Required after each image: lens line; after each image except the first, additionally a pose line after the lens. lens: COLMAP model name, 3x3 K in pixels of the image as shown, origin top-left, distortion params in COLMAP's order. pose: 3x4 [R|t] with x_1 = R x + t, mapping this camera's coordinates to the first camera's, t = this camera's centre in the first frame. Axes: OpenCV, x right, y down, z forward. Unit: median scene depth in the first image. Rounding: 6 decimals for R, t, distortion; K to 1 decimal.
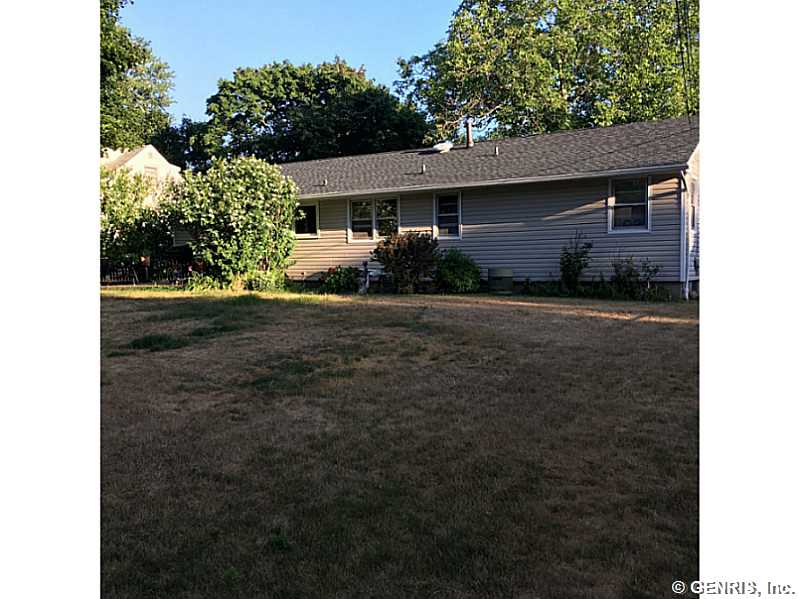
lens RADIAL K [[651.6, 0, 399.5], [0, 651.6, 299.5], [0, 0, 1]] dist [0.079483, -0.090670]
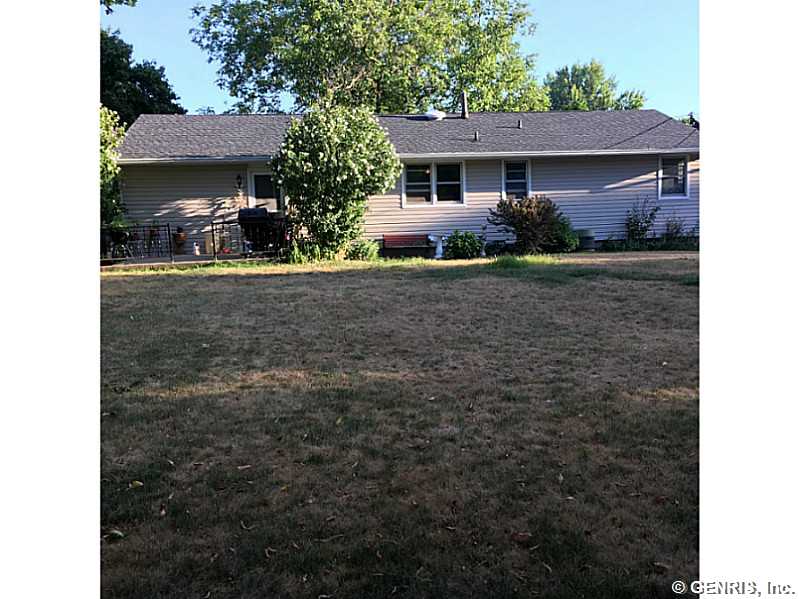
lens RADIAL K [[651.6, 0, 399.5], [0, 651.6, 299.5], [0, 0, 1]] dist [0.079483, -0.090670]
pose [[0.779811, -0.075836, 0.621405, -0.787273], [0.059431, 0.997120, 0.047107, 0.000648], [-0.623188, 0.000196, 0.782072, 0.301560]]
